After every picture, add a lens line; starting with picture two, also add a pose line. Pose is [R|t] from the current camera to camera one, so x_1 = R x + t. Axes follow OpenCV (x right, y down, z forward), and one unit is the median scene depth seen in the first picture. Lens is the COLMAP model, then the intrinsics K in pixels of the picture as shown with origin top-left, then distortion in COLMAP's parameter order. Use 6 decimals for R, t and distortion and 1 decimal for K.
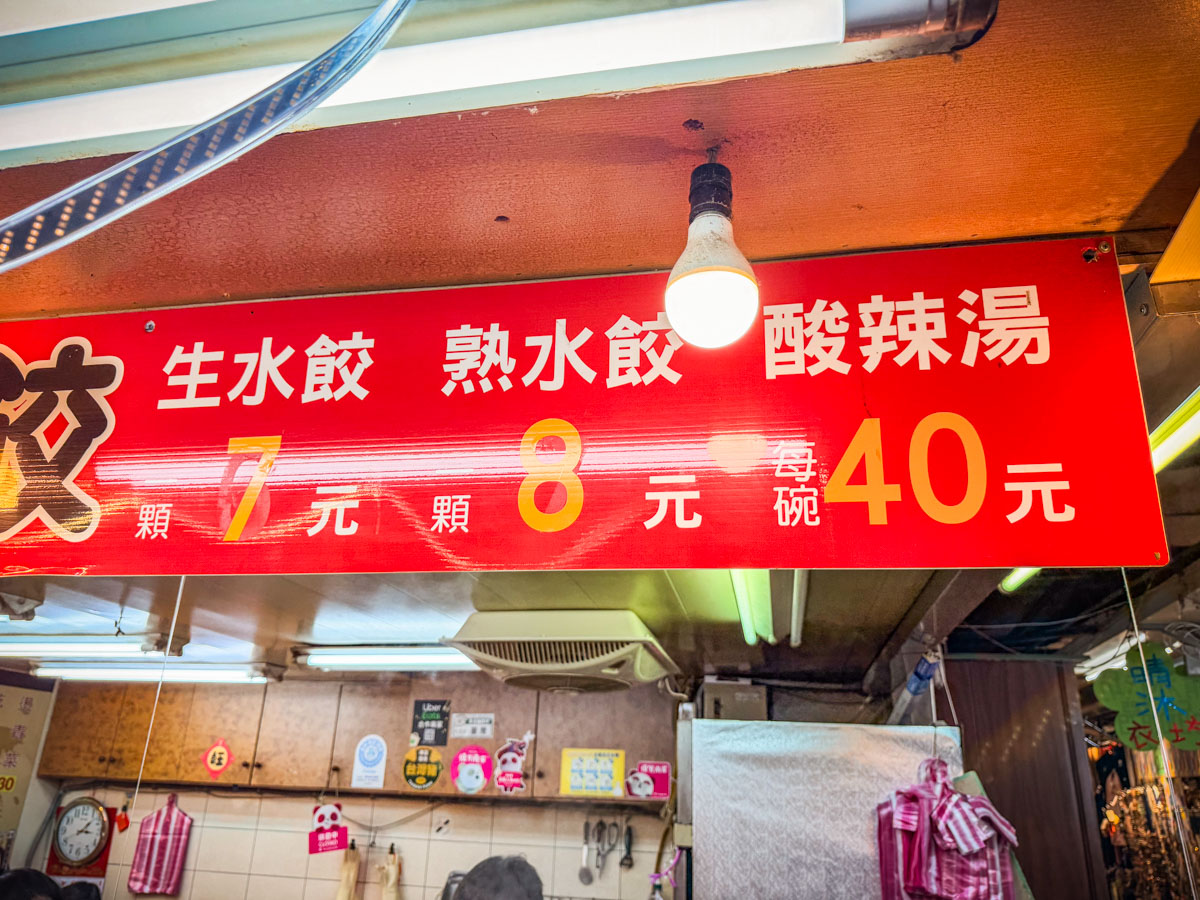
lens RADIAL K [[838.0, 0, 600.0], [0, 838.0, 450.0], [0, 0, 1]] dist [0.053873, -0.074215]
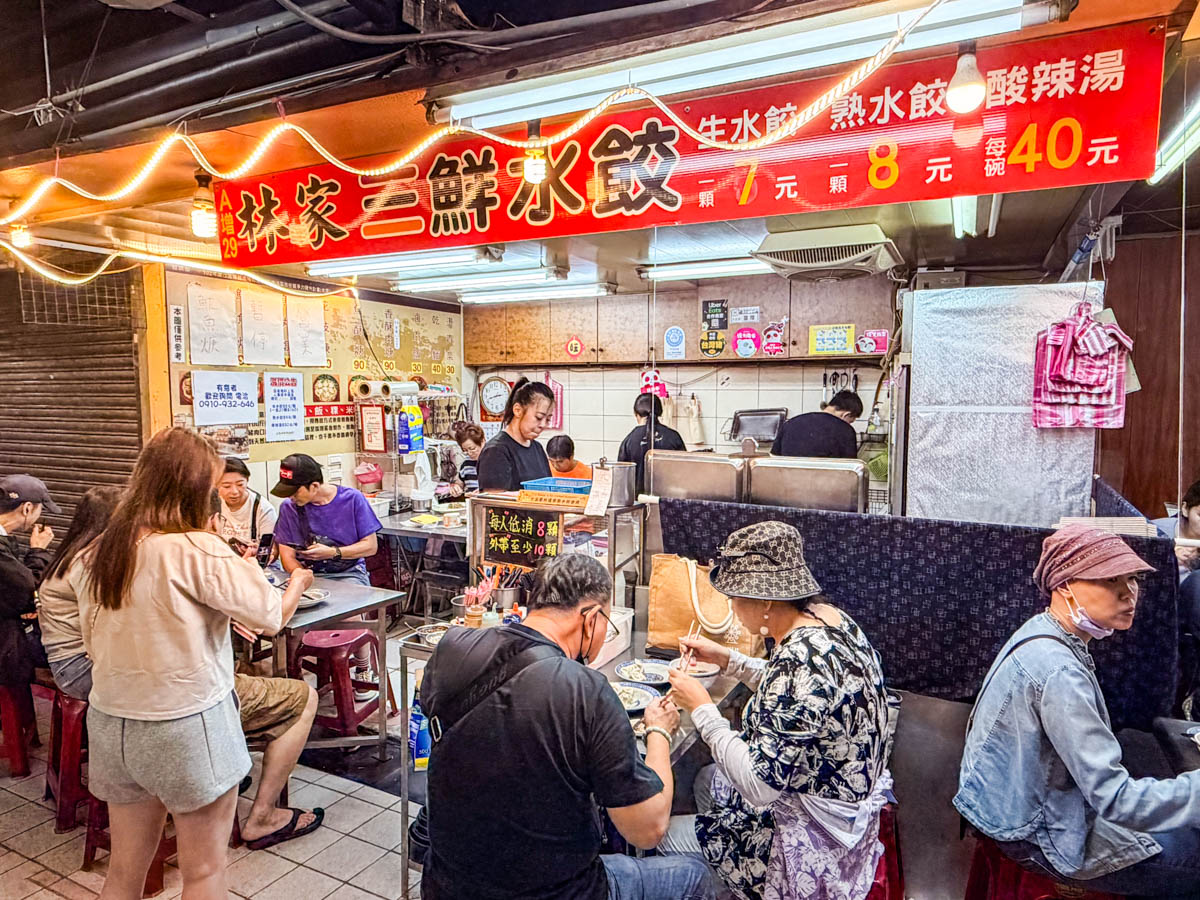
lens RADIAL K [[754.5, 0, 600.0], [0, 754.5, 450.0], [0, 0, 1]] dist [0.003916, -0.001822]
pose [[0.967226, -0.017968, -0.253282, -0.114509], [0.128318, 0.895339, 0.426500, -0.095971], [0.219110, -0.445022, 0.868301, -0.521940]]
